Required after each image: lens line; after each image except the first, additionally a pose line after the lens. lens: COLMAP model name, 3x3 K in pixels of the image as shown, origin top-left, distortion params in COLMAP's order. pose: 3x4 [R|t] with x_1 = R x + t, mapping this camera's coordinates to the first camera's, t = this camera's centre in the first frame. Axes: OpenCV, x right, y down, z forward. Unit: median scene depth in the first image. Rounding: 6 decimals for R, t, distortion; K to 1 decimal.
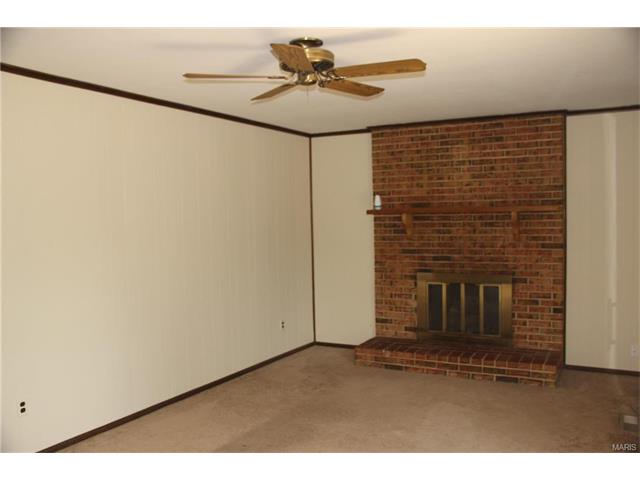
lens RADIAL K [[556.7, 0, 320.0], [0, 556.7, 240.0], [0, 0, 1]] dist [-0.154362, 0.164391]
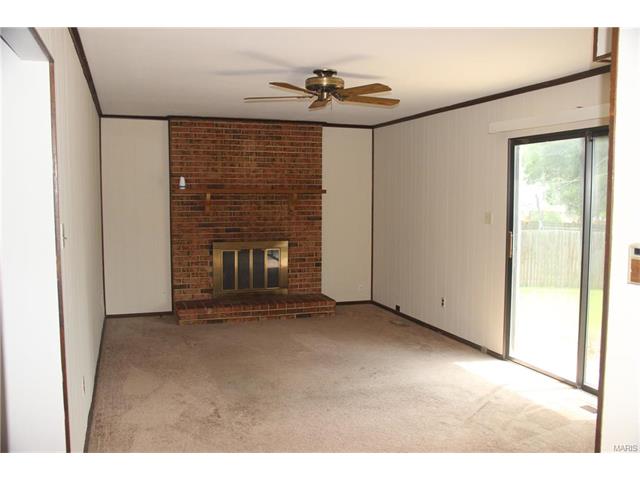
lens RADIAL K [[556.7, 0, 320.0], [0, 556.7, 240.0], [0, 0, 1]] dist [-0.154362, 0.164391]
pose [[0.682921, -0.038309, 0.729487, -0.561795], [0.013524, 0.999116, 0.039807, 0.008550], [-0.730367, -0.017319, 0.682836, 0.013488]]
